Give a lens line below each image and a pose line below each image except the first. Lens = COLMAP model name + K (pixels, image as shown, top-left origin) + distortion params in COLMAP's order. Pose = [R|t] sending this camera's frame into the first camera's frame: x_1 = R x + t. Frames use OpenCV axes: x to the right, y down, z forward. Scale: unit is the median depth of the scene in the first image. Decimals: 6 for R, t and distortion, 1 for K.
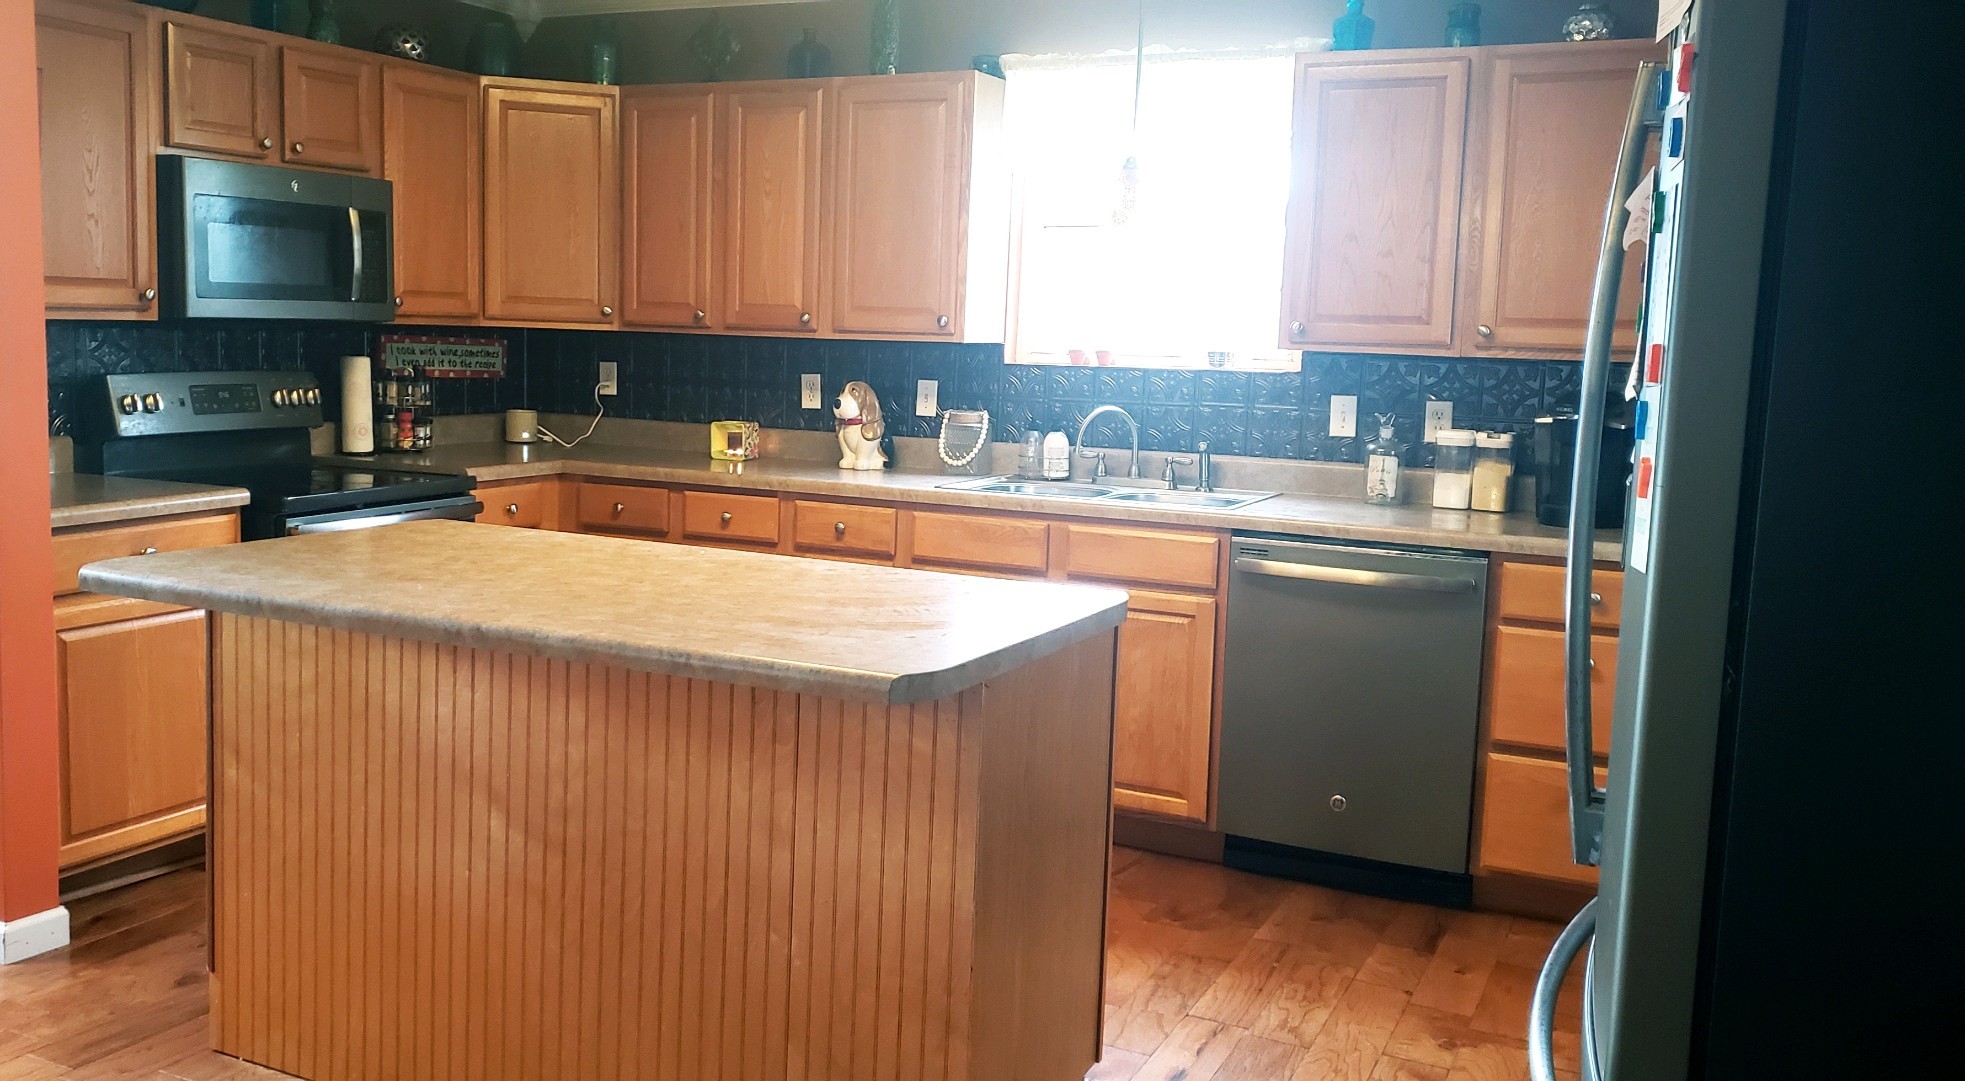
lens RADIAL K [[1860.0, 0, 841.5], [0, 1860.0, 527.8], [0, 0, 1]] dist [0.226636, -0.544360]
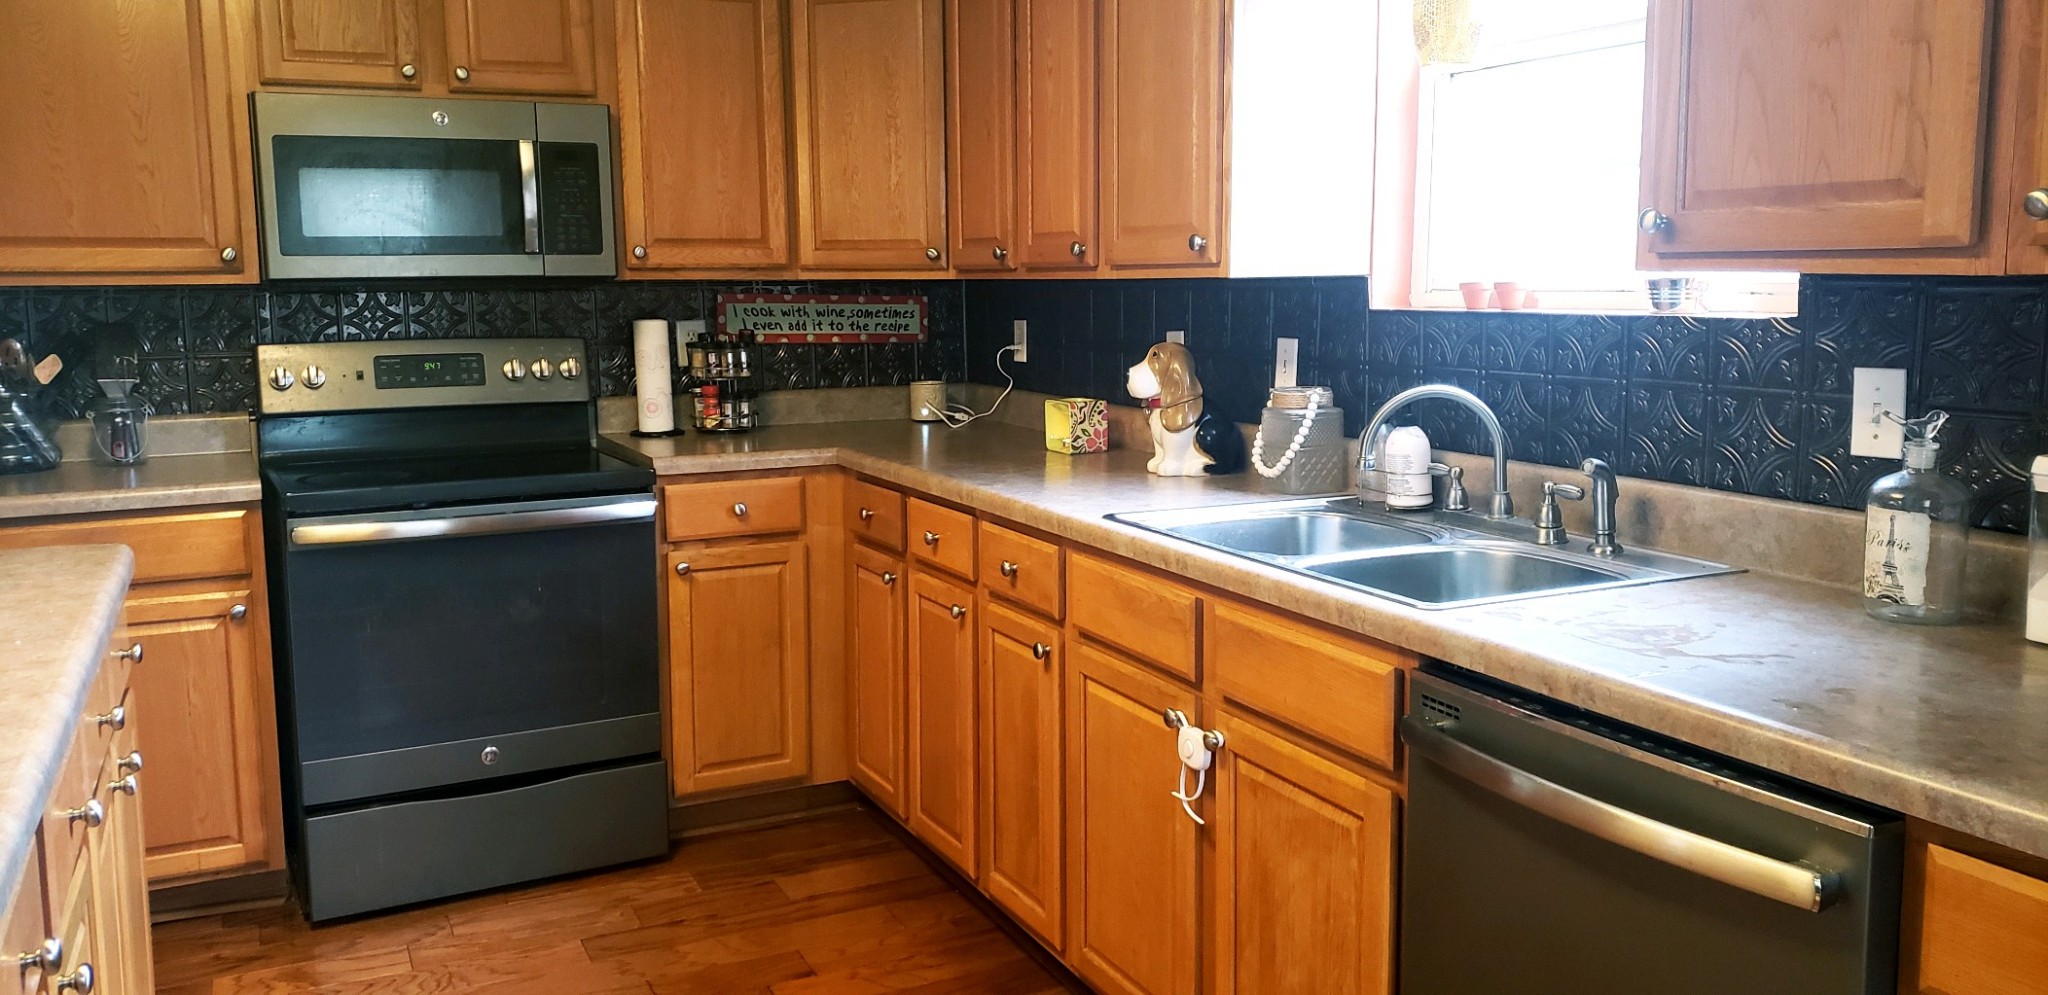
lens RADIAL K [[1586.4, 0, 998.9], [0, 1586.4, 494.1], [0, 0, 1]] dist [0.155801, -0.384399]
pose [[0.786978, 0.050067, -0.614947, 0.329165], [-0.038876, 0.998745, 0.031563, -0.042449], [0.615756, -0.000933, 0.787937, 0.544992]]
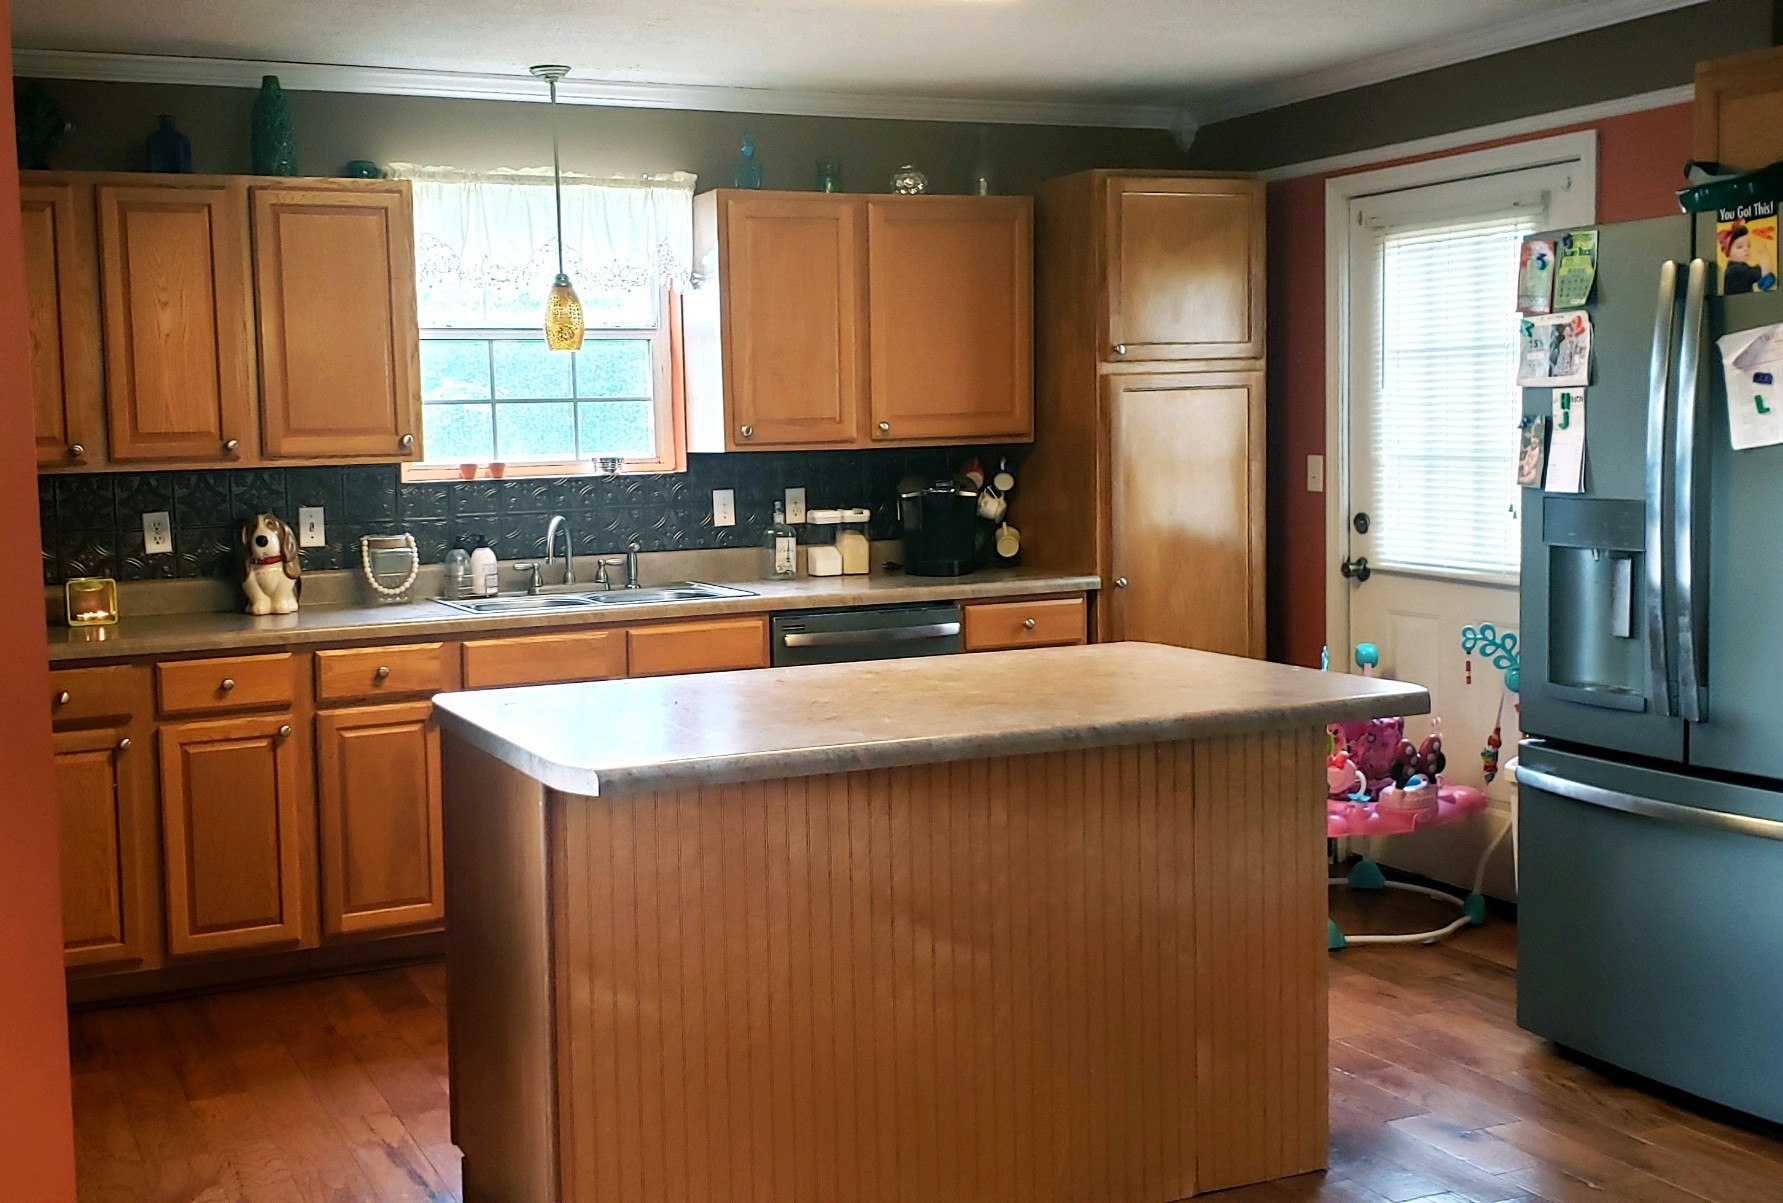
lens RADIAL K [[1947.4, 0, 891.5], [0, 1947.4, 601.5], [0, 0, 1]] dist [0.078398, -0.000534]
pose [[0.584358, -0.117875, 0.802889, -0.601357], [0.132921, 0.989935, 0.048593, -0.045802], [-0.800536, 0.078326, 0.594145, 0.223793]]
